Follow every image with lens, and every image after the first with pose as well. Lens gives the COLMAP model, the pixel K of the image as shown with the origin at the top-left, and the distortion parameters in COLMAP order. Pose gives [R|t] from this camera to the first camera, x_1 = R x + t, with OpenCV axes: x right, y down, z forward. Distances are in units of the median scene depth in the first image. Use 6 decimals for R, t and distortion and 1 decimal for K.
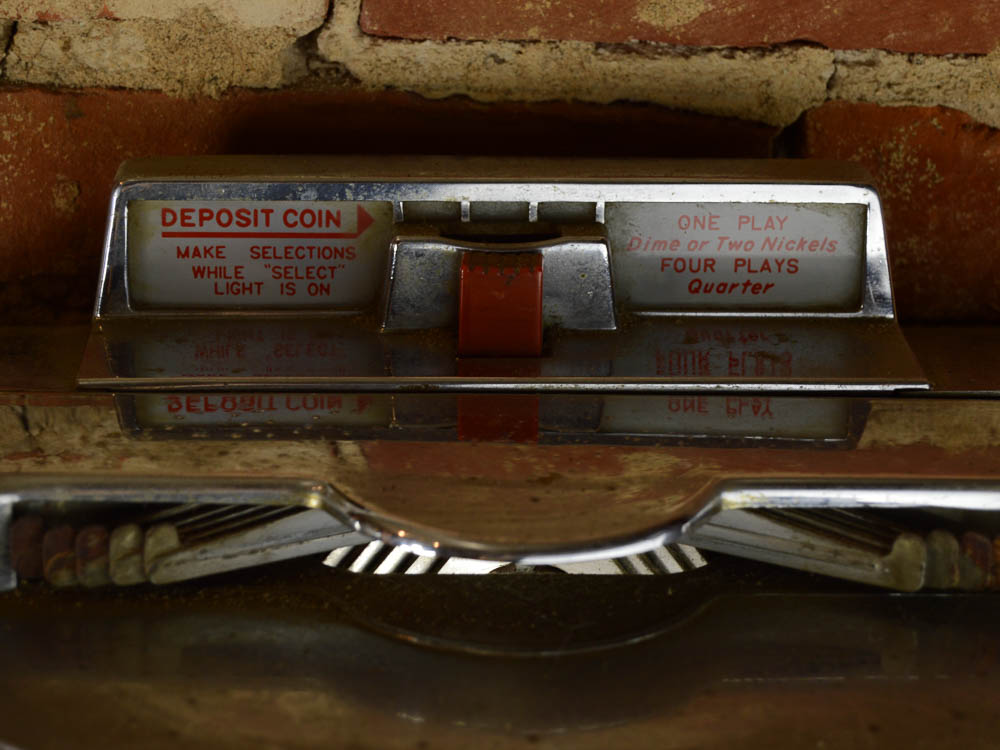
lens RADIAL K [[2497.3, 0, 498.9], [0, 2497.3, 375.9], [0, 0, 1]] dist [-0.035009, 0.000000]
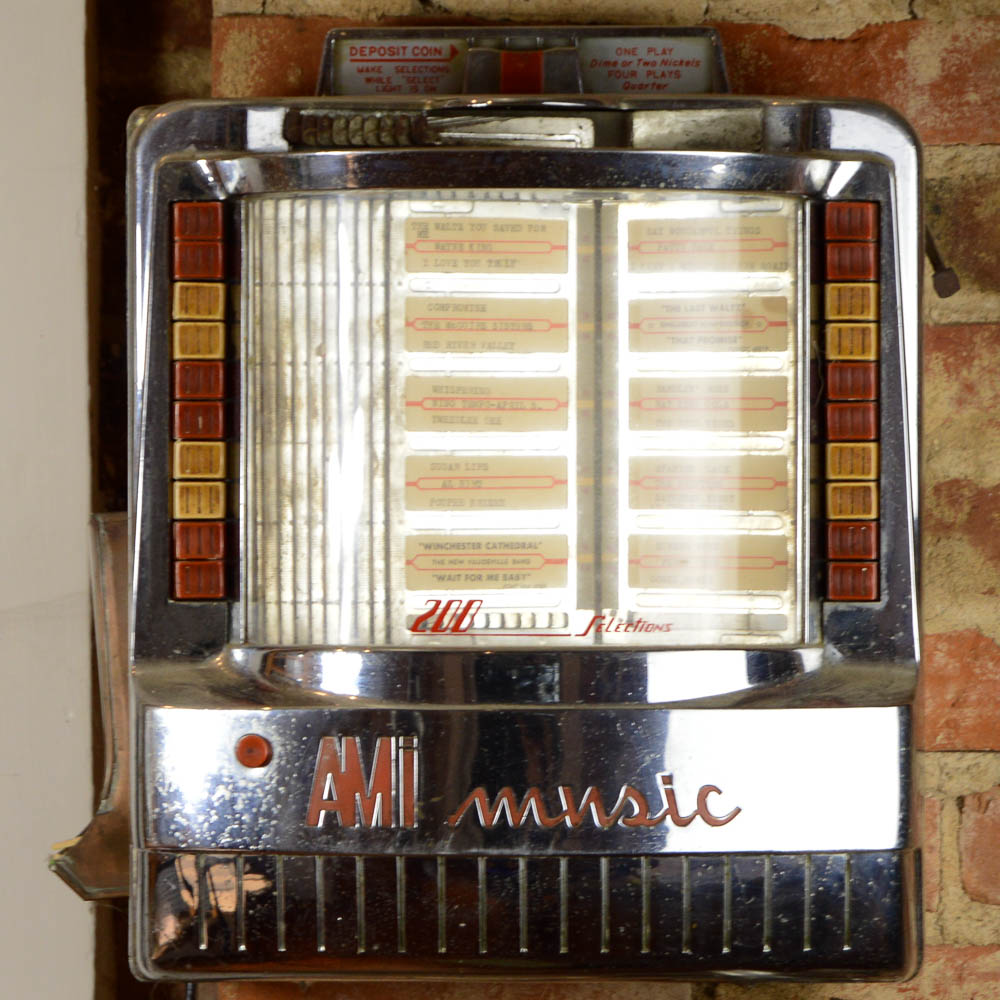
lens RADIAL K [[5139.0, 0, 499.4], [0, 5139.0, 498.5], [0, 0, 1]] dist [0.013172, 0.000000]
pose [[0.998411, -0.022006, -0.051873, 0.174272], [0.001990, 0.933785, -0.357830, 1.627870], [0.056312, 0.357158, 0.932345, -2.502183]]
